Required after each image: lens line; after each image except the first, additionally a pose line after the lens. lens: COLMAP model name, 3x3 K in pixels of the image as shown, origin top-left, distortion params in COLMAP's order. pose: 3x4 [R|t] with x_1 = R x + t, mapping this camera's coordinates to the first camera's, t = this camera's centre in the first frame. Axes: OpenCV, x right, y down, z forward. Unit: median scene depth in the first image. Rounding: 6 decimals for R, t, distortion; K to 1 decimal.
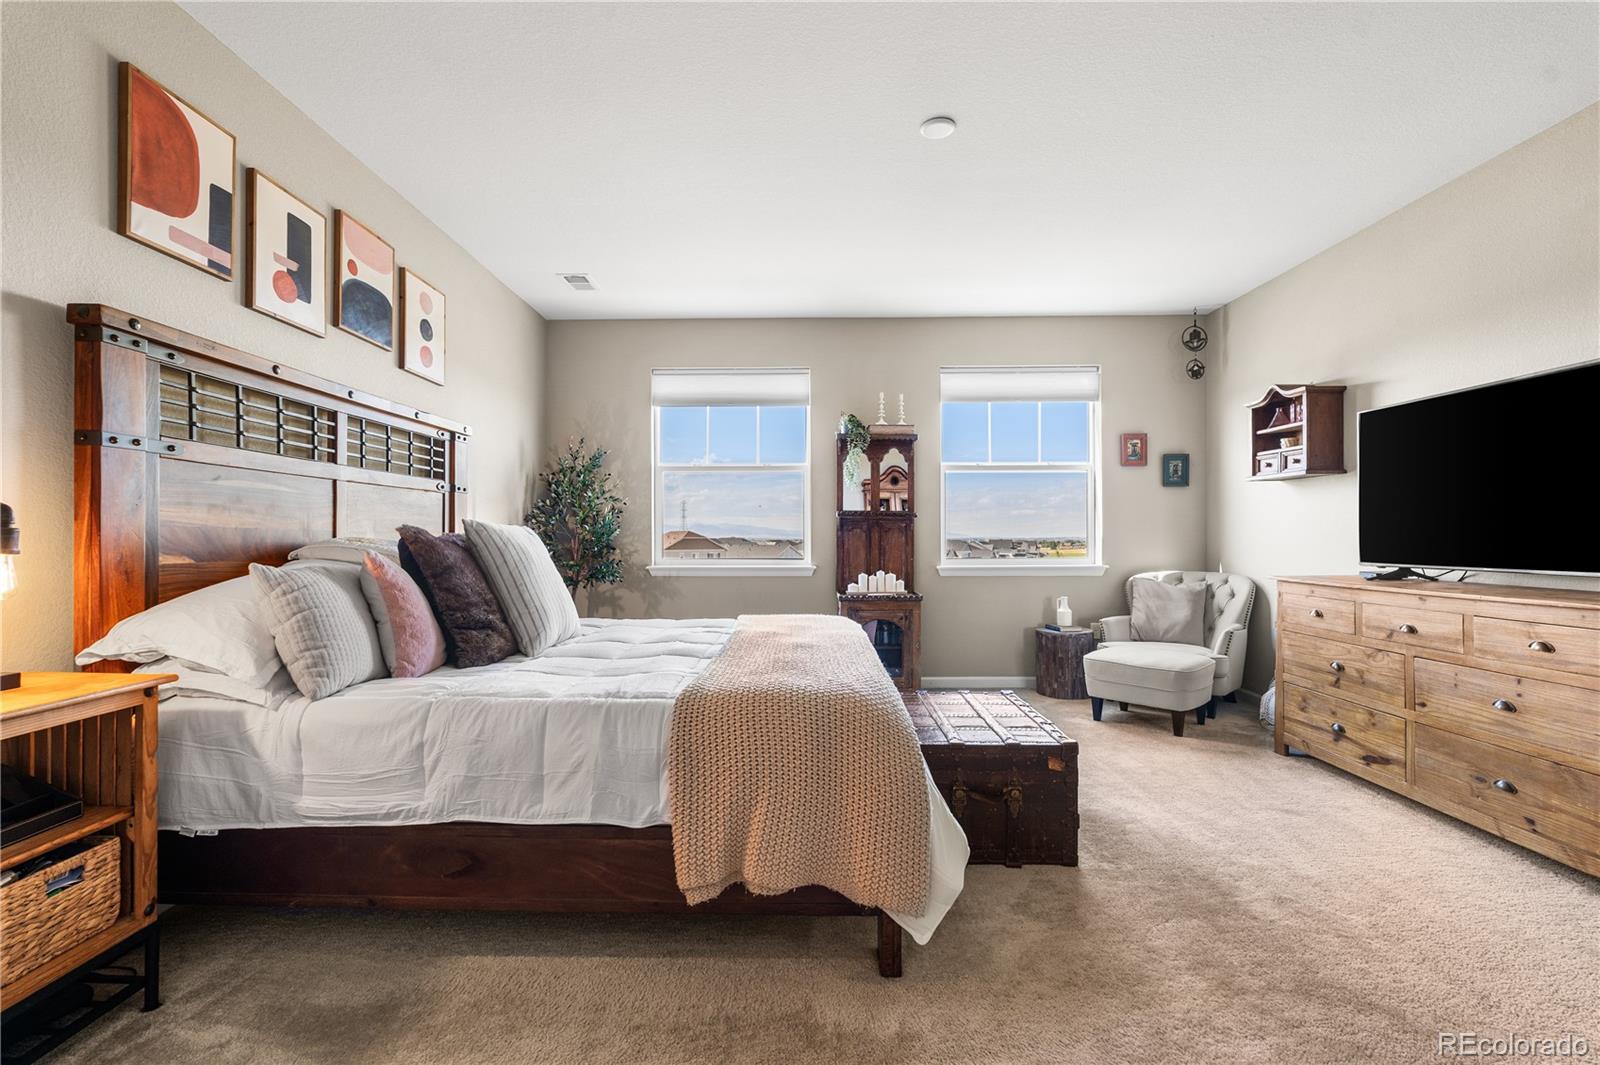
lens RADIAL K [[729.3, 0, 807.0], [0, 729.3, 537.1], [0, 0, 1]] dist [-0.006244, 0.000339]
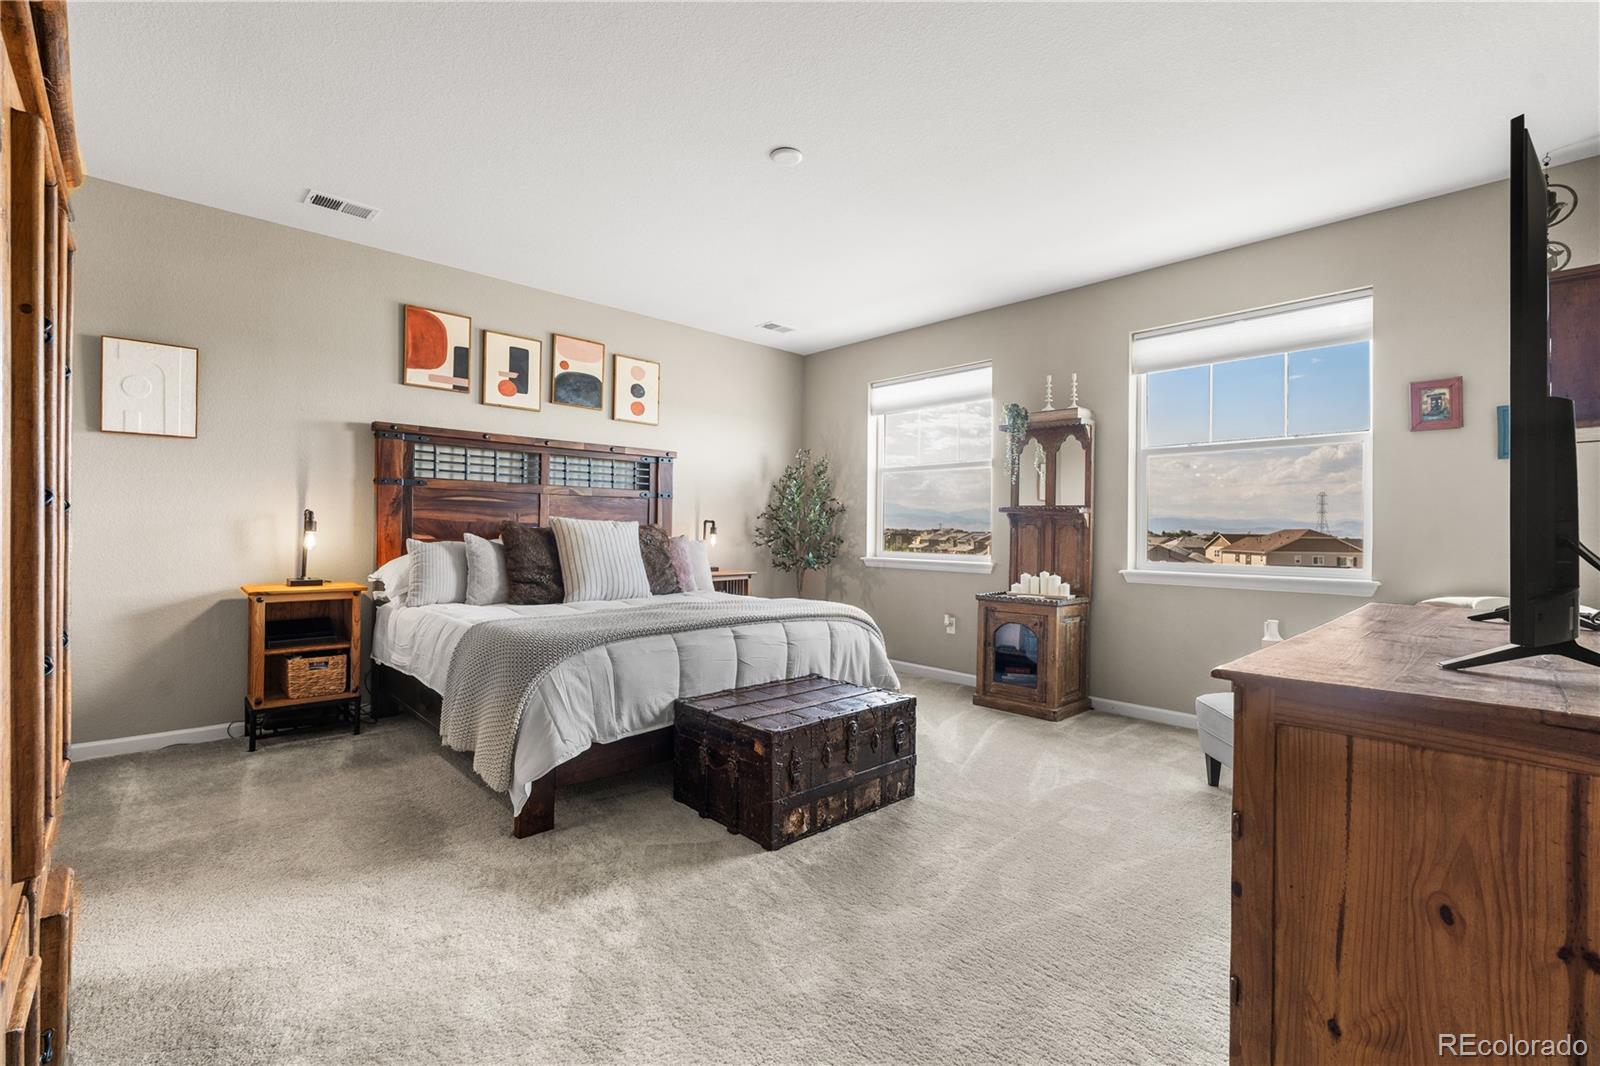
lens RADIAL K [[729.3, 0, 805.7], [0, 729.3, 531.1], [0, 0, 1]] dist [-0.006244, 0.000339]
pose [[0.677095, 0.010659, -0.735818, 0.957900], [-0.014179, 0.999898, 0.001438, -0.002431], [0.735759, 0.009460, 0.677177, 0.276666]]
